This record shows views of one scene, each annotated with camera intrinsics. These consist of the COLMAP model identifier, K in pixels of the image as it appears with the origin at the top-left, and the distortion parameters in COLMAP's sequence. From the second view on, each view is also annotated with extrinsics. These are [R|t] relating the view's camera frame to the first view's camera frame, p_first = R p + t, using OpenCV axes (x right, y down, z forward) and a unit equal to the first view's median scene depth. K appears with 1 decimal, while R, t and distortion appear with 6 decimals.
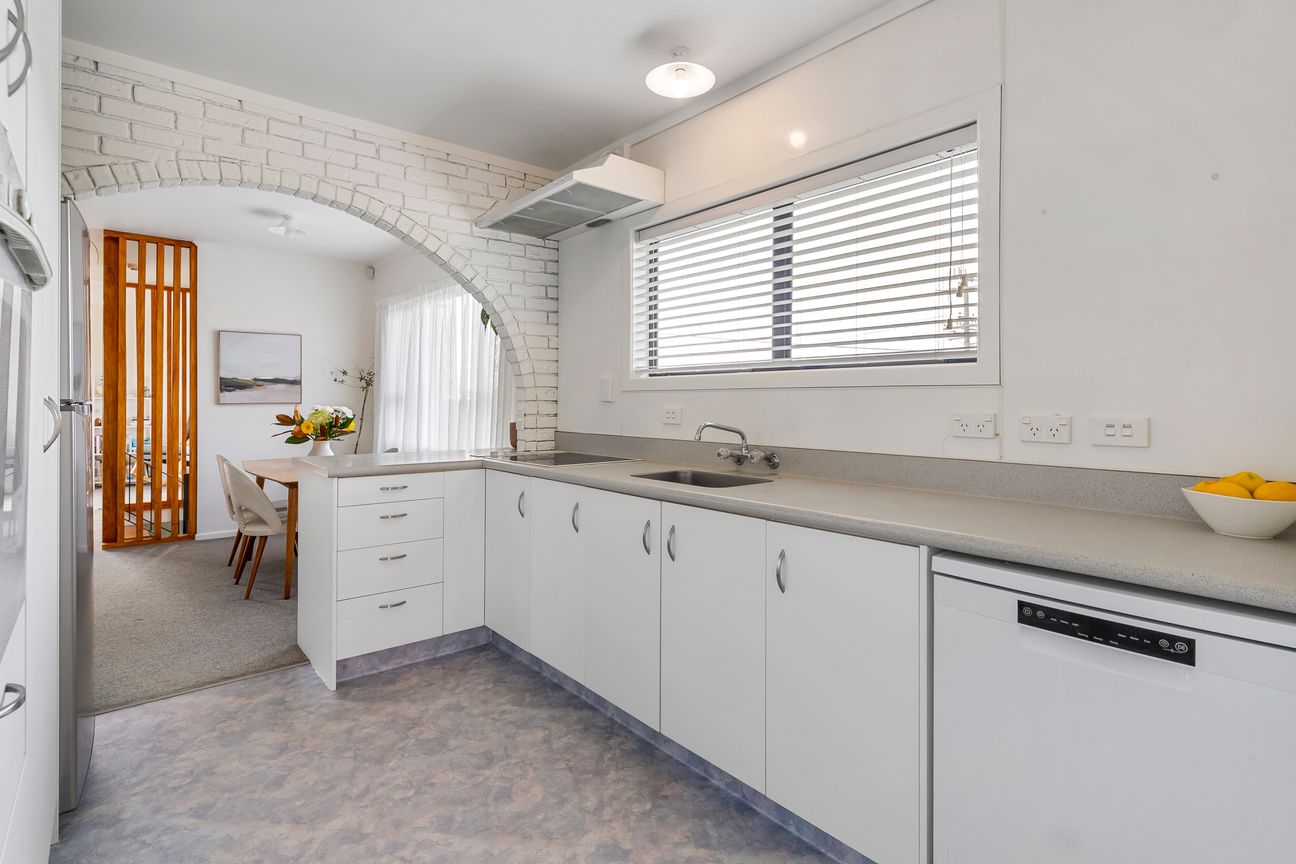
lens RADIAL K [[630.4, 0, 623.8], [0, 630.4, 408.7], [0, 0, 1]] dist [0.003495, 0.000495]
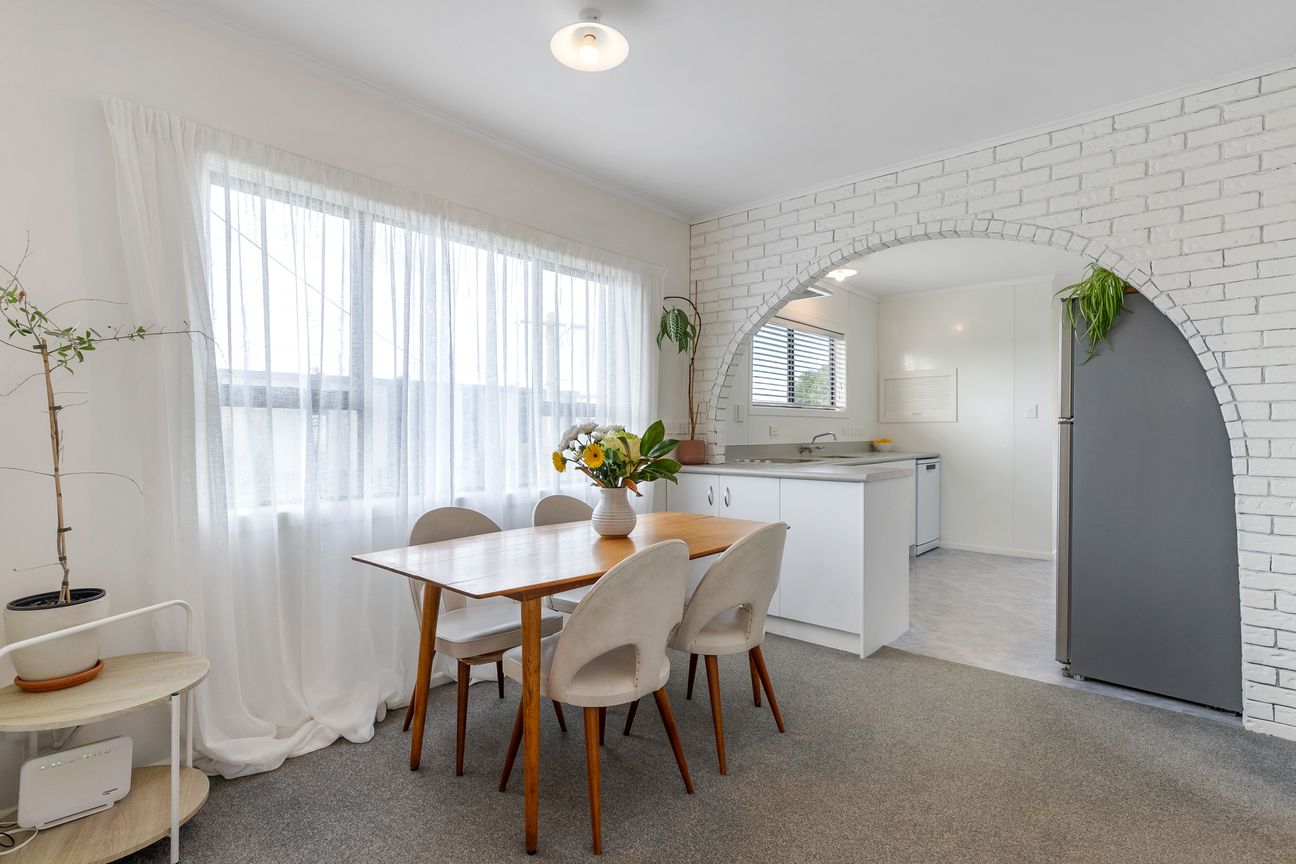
lens RADIAL K [[630.4, 0, 644.7], [0, 630.4, 428.6], [0, 0, 1]] dist [0.003495, 0.000495]
pose [[-0.156089, -0.021551, 0.987508, -2.296131], [0.009560, 0.999682, 0.023328, -0.057177], [-0.987697, 0.013082, -0.155834, 2.350018]]
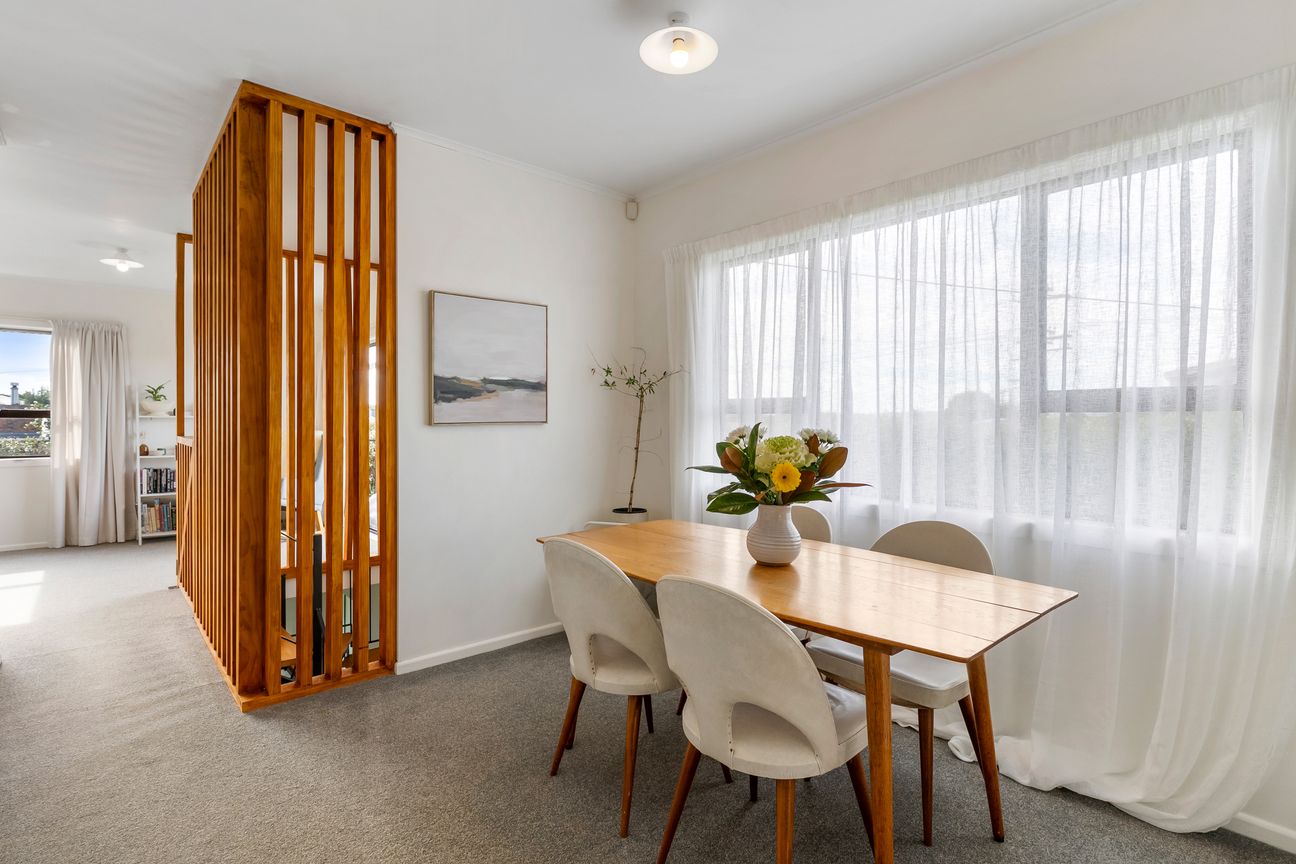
lens RADIAL K [[630.4, 0, 646.5], [0, 630.4, 427.5], [0, 0, 1]] dist [0.003495, 0.000495]
pose [[0.999585, -0.000800, 0.028795, -0.463871], [0.000893, 0.999994, -0.003211, -0.002154], [-0.028793, 0.003236, 0.999580, 0.436868]]
